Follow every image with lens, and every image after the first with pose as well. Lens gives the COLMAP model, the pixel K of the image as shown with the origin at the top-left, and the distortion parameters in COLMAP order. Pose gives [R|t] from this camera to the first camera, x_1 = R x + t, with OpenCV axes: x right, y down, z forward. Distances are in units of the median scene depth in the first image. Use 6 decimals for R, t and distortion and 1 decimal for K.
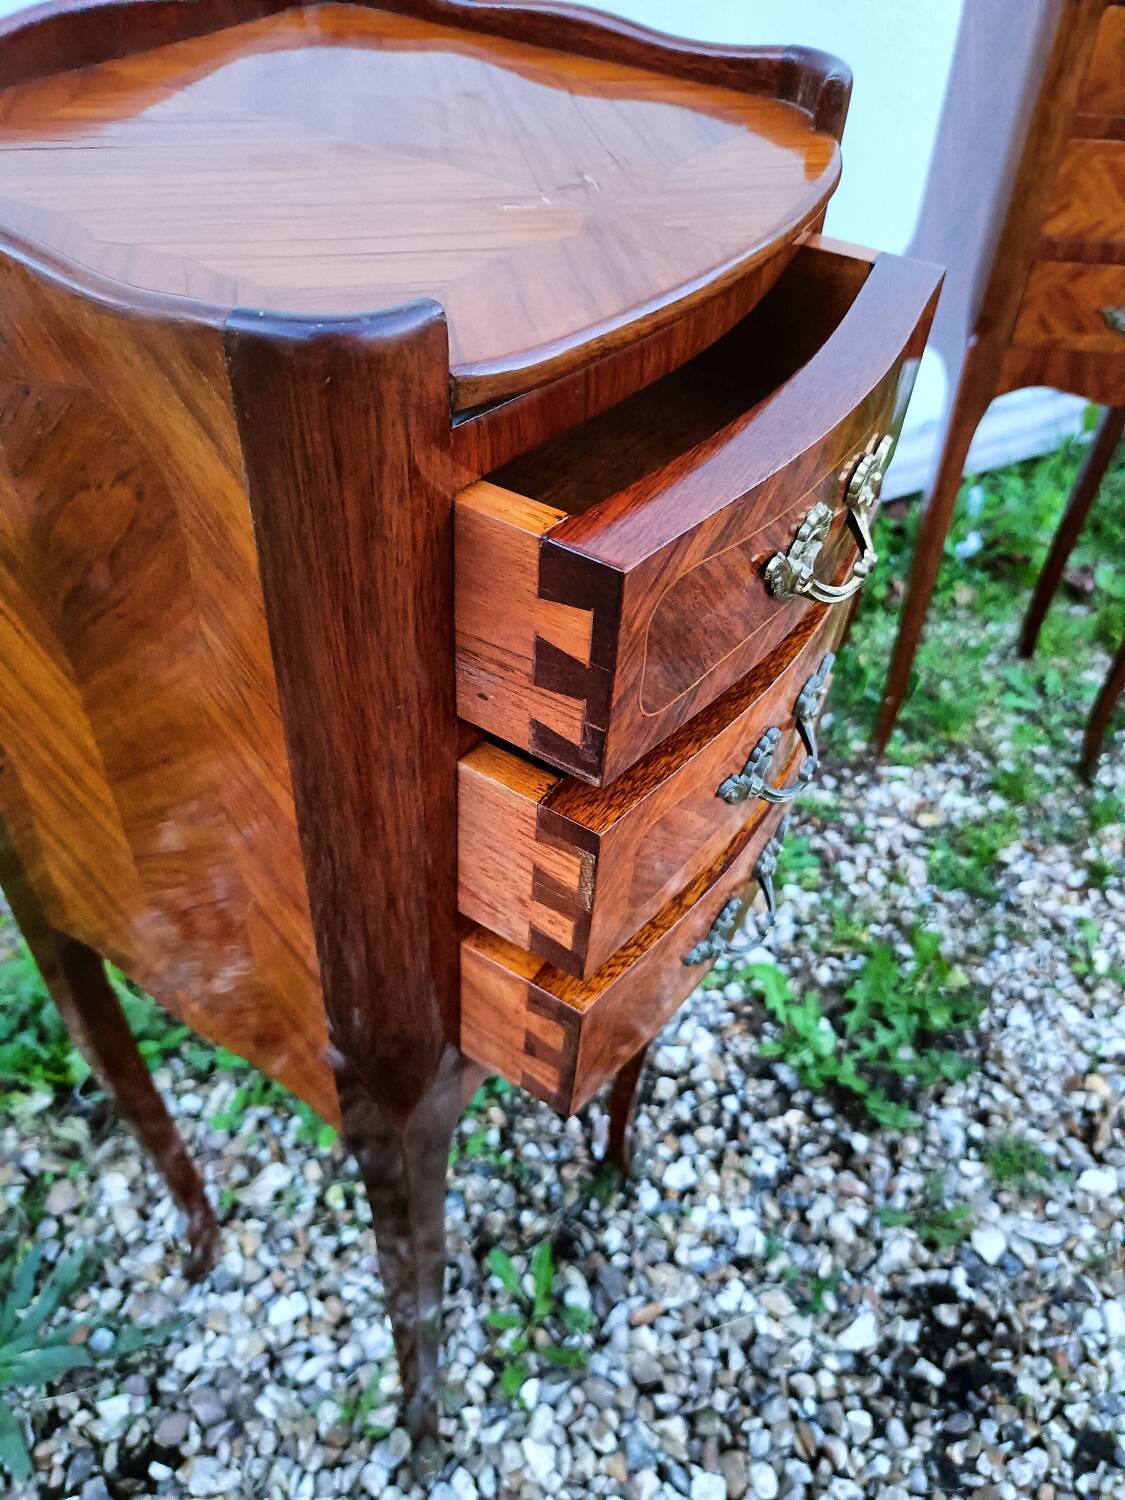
lens RADIAL K [[1143.5, 0, 567.0], [0, 1143.5, 739.4], [0, 0, 1]] dist [-0.013227, 0.005735]
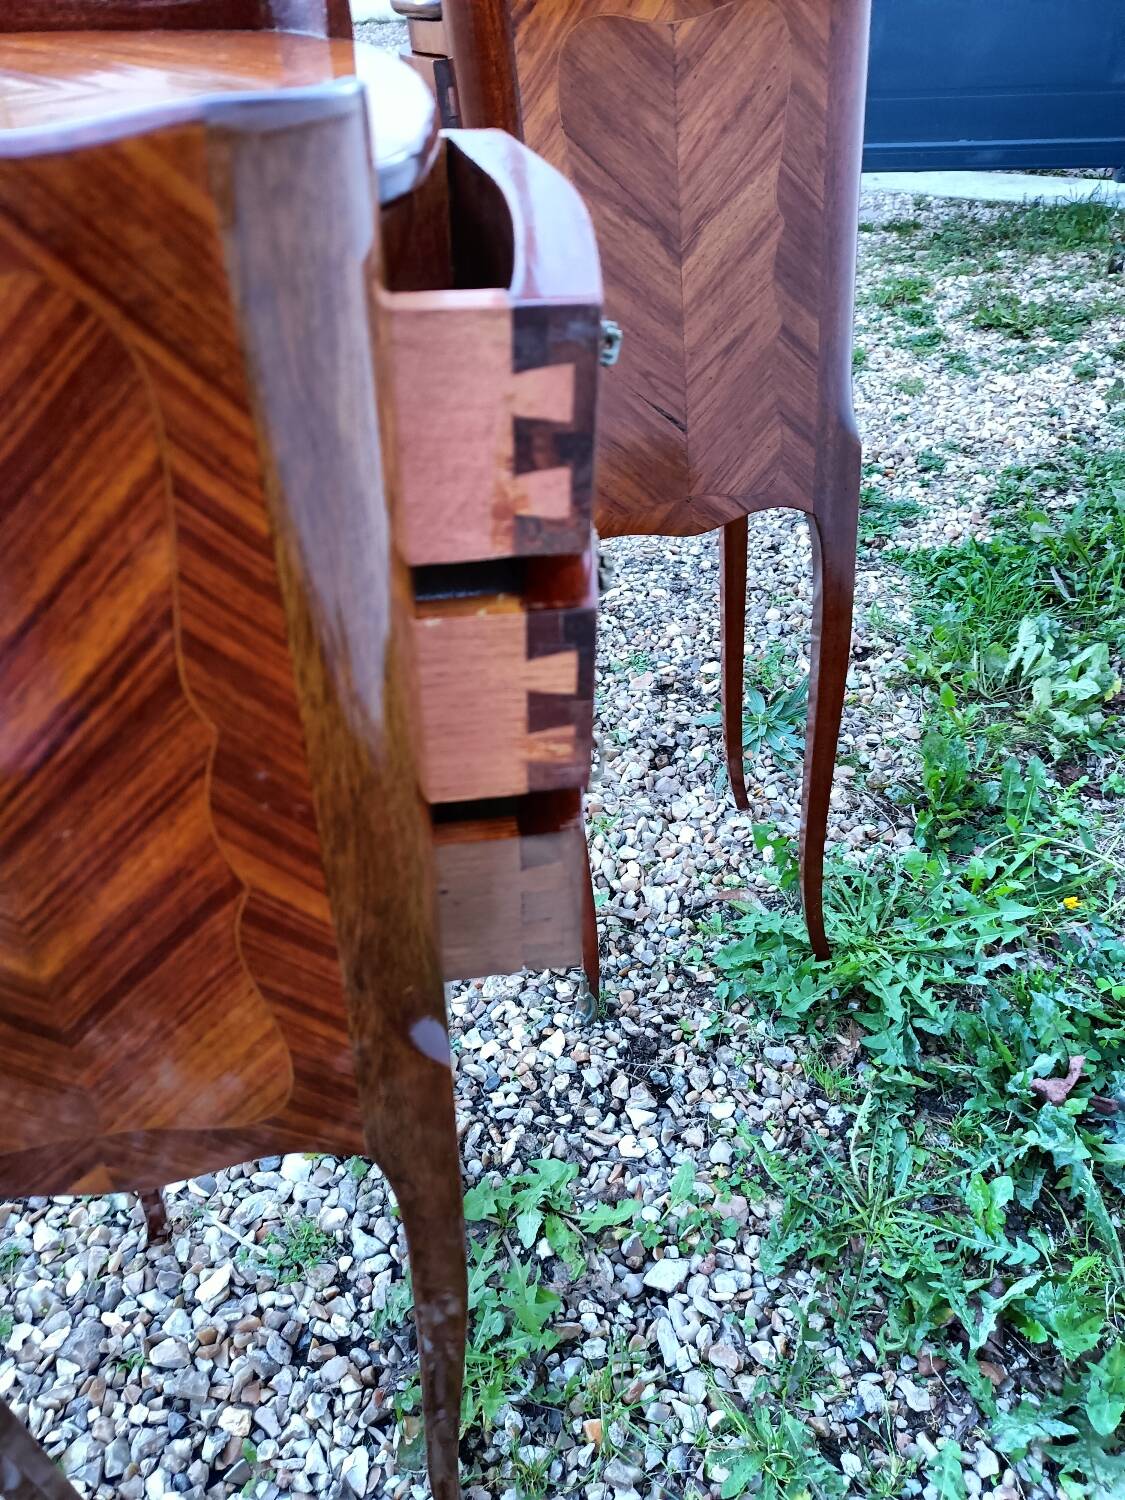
lens RADIAL K [[1120.5, 0, 558.9], [0, 1120.5, 753.8], [0, 0, 1]] dist [0.025115, -0.022103]
pose [[-0.728998, 0.421006, -0.539737, 0.586590], [-0.430764, 0.330637, 0.839715, -0.651796], [0.531982, 0.844650, -0.059679, 0.862999]]
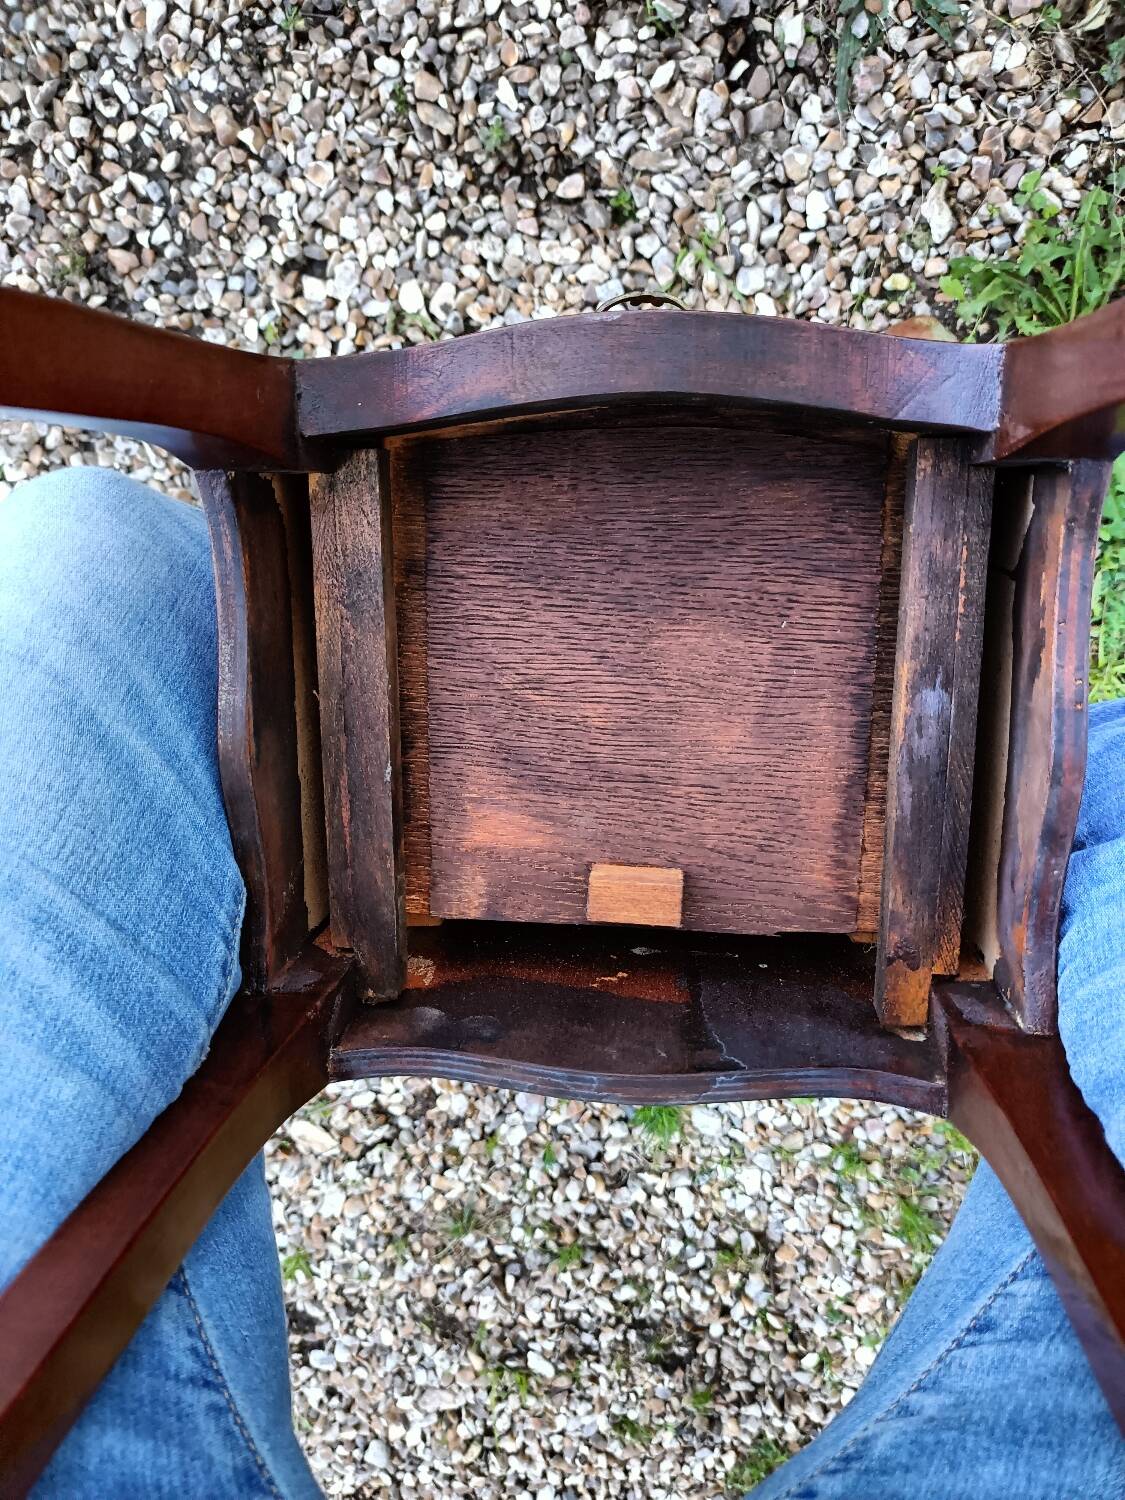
lens RADIAL K [[1139.3, 0, 564.8], [0, 1139.3, 754.3], [0, 0, 1]] dist [0.001257, -0.001645]
pose [[-0.412751, 0.869547, 0.271155, 0.010864], [-0.514927, -0.468320, 0.718002, -0.381468], [0.751323, 0.156731, 0.641053, 0.192467]]
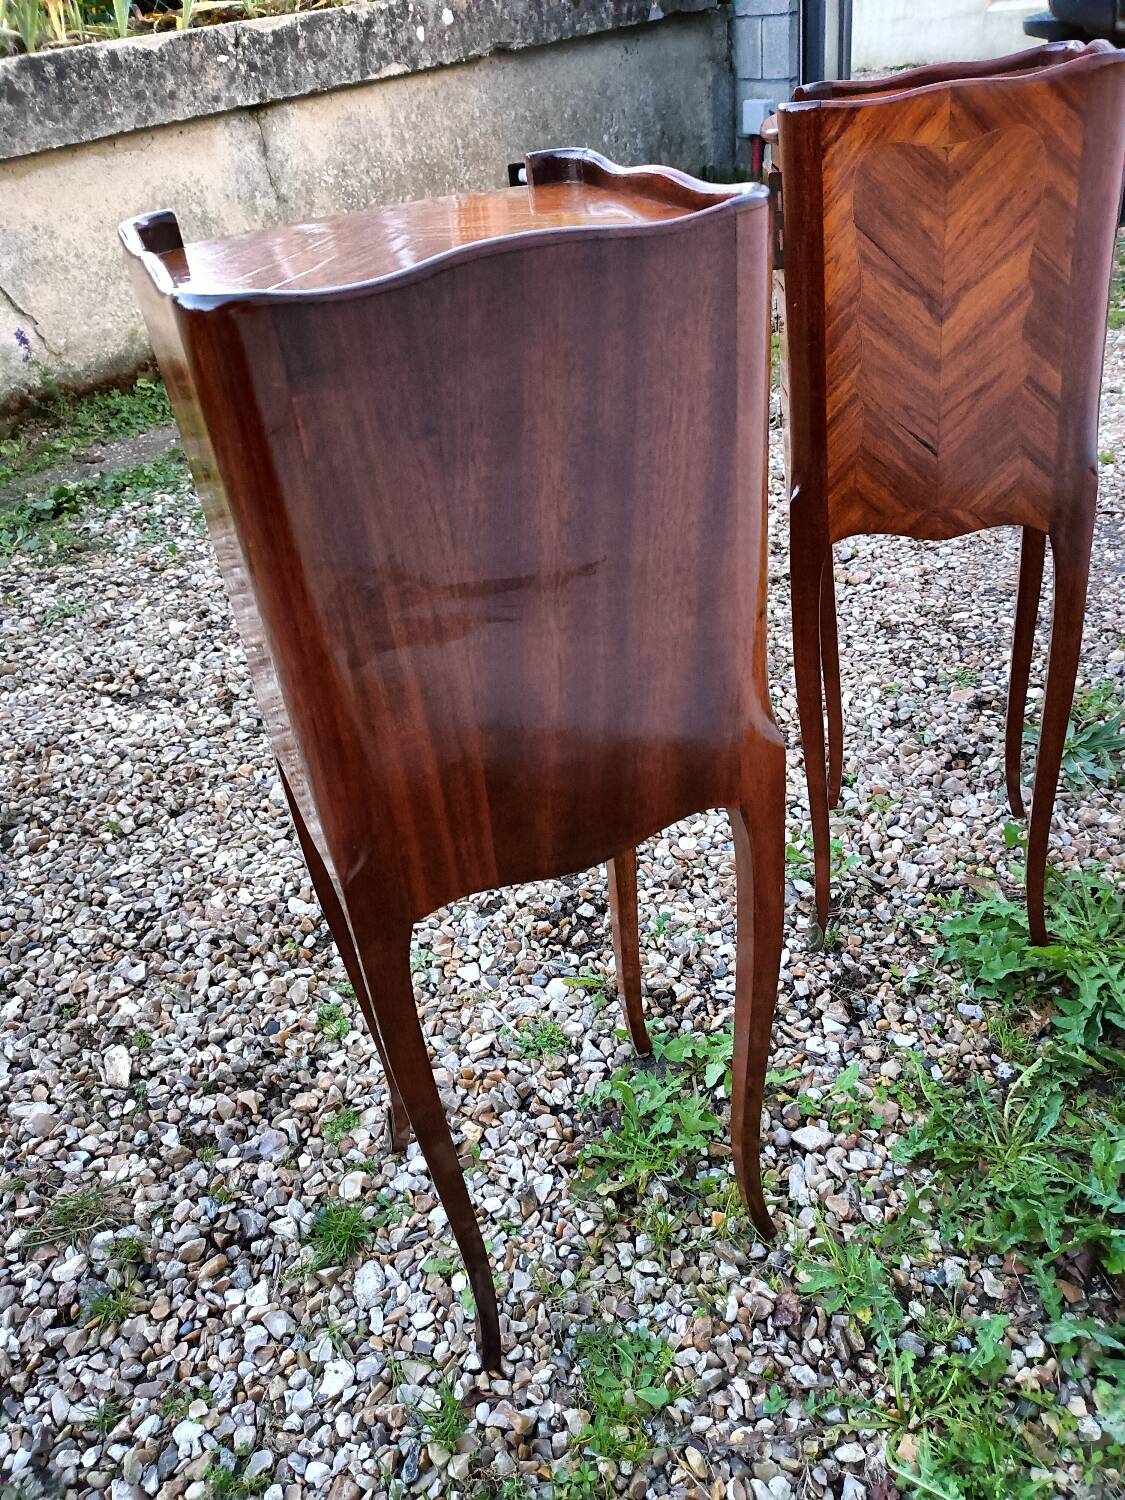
lens RADIAL K [[1127.8, 0, 552.5], [0, 1127.8, 749.3], [0, 0, 1]] dist [0.020401, -0.012728]
pose [[-0.939537, 0.249077, -0.235012, 0.616677], [-0.156087, 0.299364, 0.941285, -0.914944], [0.304806, 0.921055, -0.242386, 1.054177]]
